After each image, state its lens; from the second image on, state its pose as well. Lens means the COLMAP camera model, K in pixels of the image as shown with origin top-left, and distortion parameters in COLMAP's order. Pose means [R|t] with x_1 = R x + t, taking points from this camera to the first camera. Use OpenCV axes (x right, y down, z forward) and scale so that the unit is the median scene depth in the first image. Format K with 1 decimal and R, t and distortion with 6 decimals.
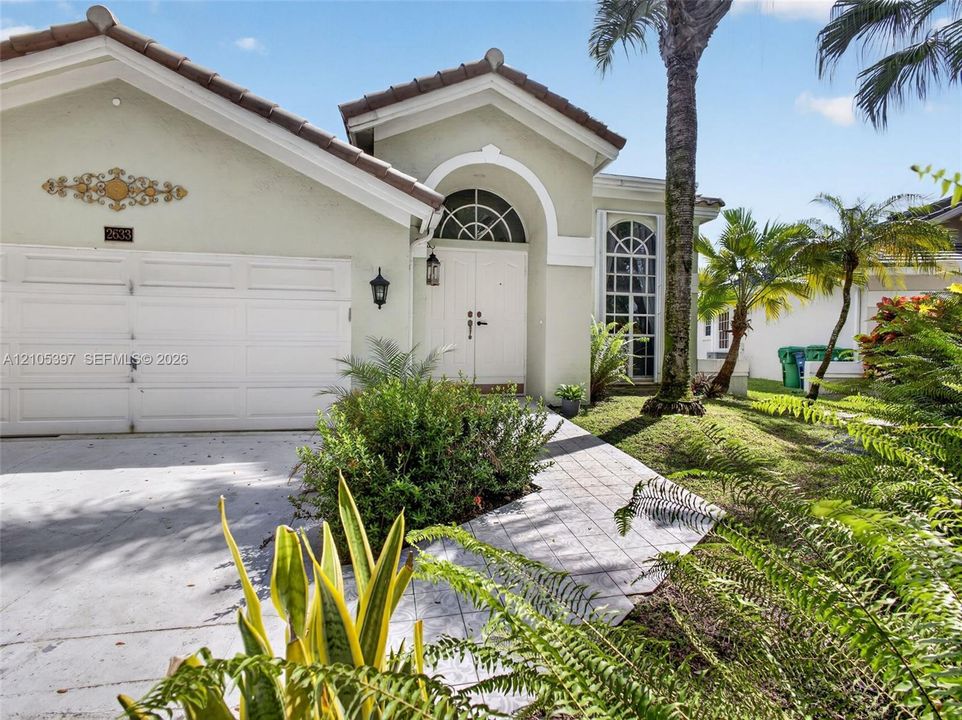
lens RADIAL K [[459.4, 0, 482.0], [0, 459.4, 359.3], [0, 0, 1]] dist [-0.008346, 0.003252]
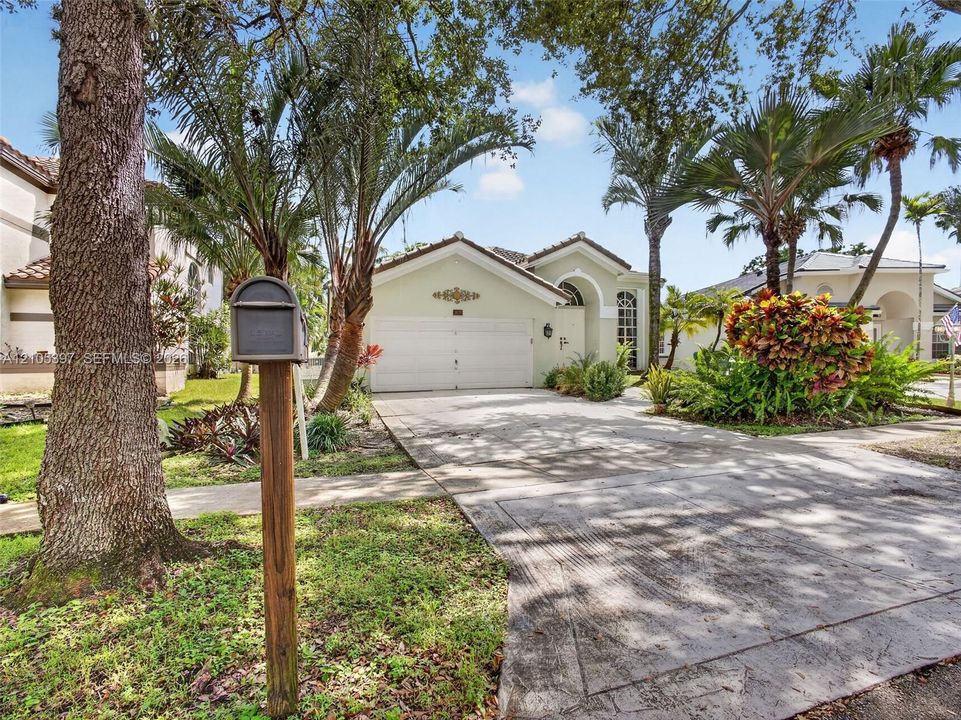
lens RADIAL K [[458.9, 0, 480.6], [0, 458.9, 361.4], [0, 0, 1]] dist [-0.008346, 0.003252]
pose [[0.990292, -0.020912, 0.137424, -0.714044], [0.023157, 0.999623, -0.014753, 0.032322], [-0.137063, 0.017792, 0.990402, -1.113955]]
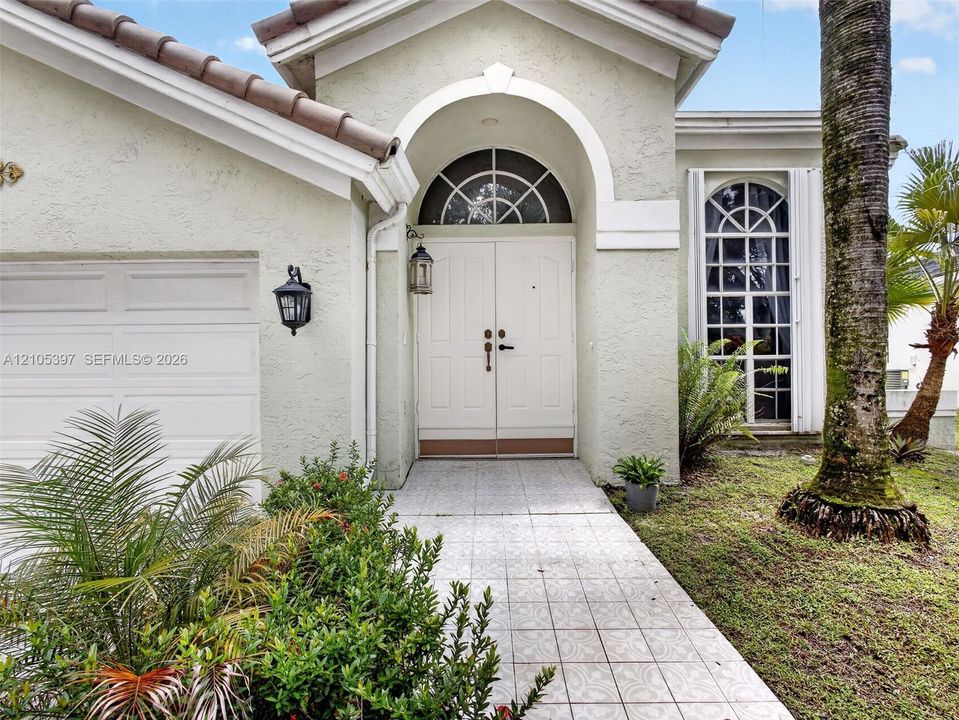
lens RADIAL K [[457.9, 0, 482.9], [0, 457.9, 362.9], [0, 0, 1]] dist [-0.008346, 0.003252]
pose [[0.978975, -0.018483, -0.203143, 0.103270], [0.014655, 0.999686, -0.020333, -0.043263], [0.203455, 0.016928, 0.978938, 0.347552]]
